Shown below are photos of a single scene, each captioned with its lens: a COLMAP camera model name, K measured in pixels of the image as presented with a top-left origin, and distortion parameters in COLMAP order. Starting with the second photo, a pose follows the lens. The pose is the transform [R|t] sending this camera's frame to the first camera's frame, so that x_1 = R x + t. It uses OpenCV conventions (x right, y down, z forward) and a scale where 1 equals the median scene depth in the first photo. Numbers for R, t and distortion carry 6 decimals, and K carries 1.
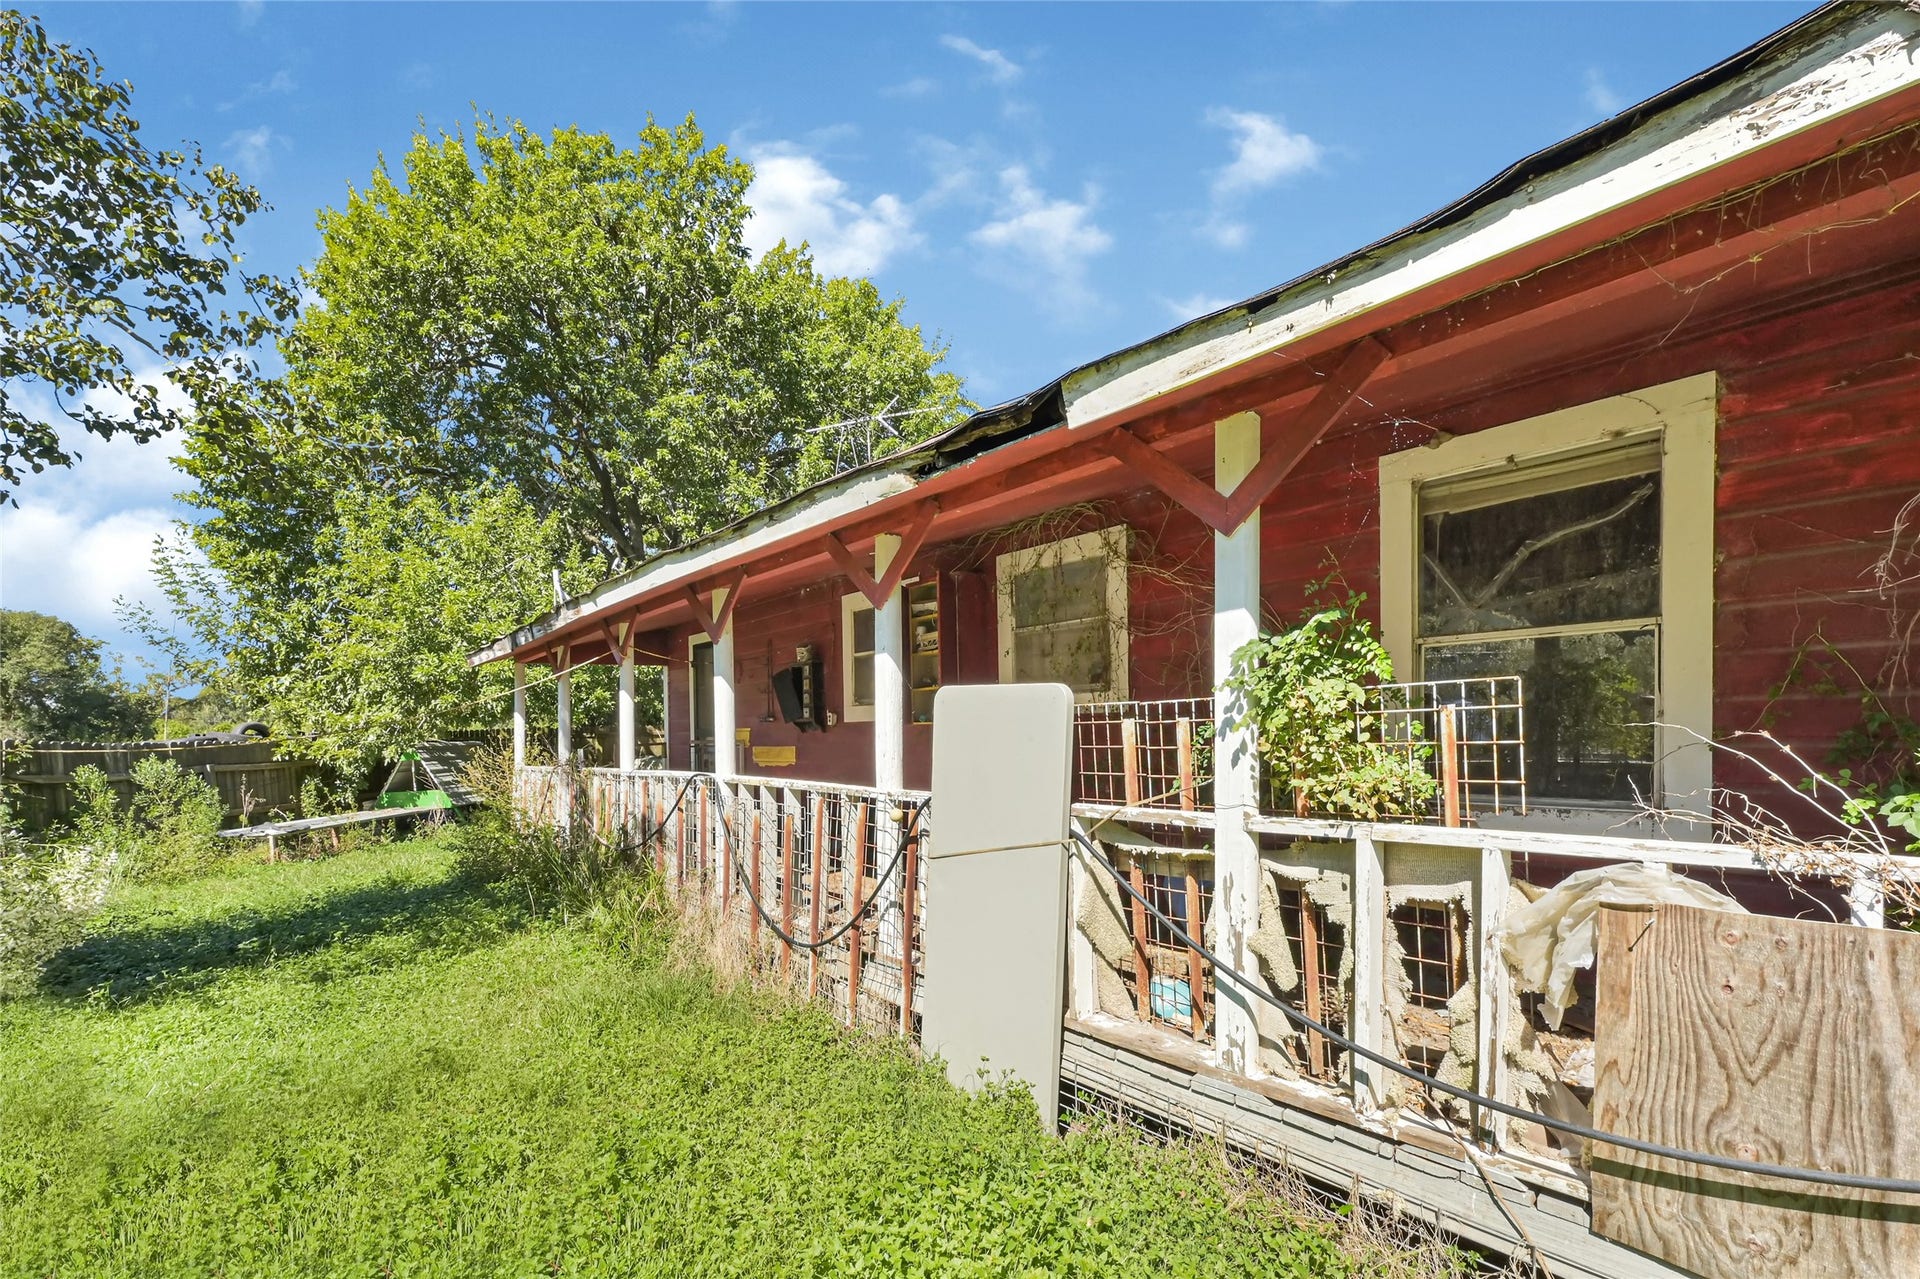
lens RADIAL K [[821.3, 0, 960.0], [0, 821.3, 639.5], [0, 0, 1]] dist [-0.001719, -0.000137]
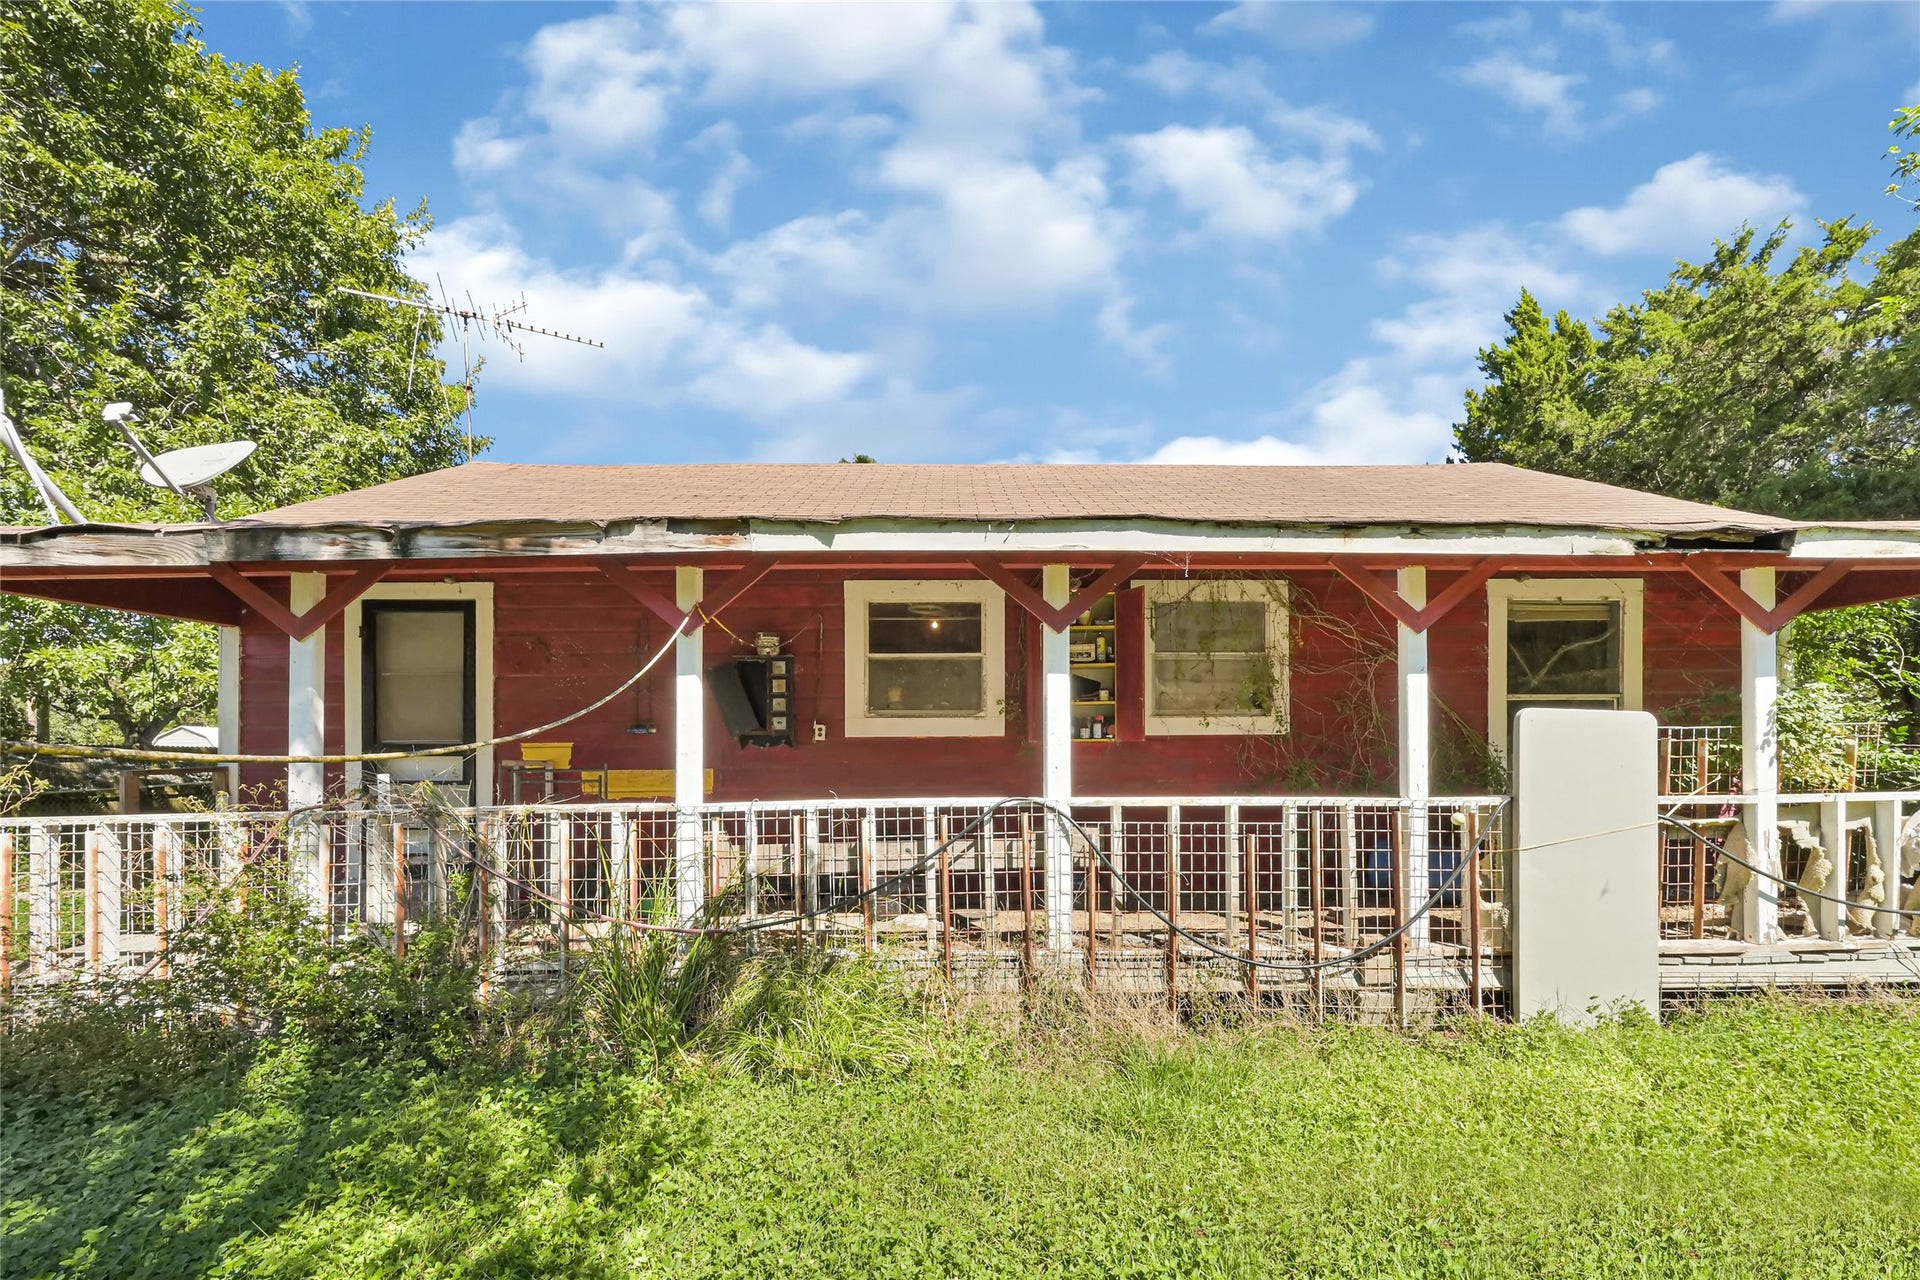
lens RADIAL K [[821.3, 0, 960.0], [0, 821.3, 640.0], [0, 0, 1]] dist [-0.001719, -0.000137]
pose [[0.617340, 0.120013, 0.777488, -1.527999], [-0.090666, 0.992564, -0.081222, 0.134006], [-0.781454, -0.020350, 0.623630, 0.912407]]
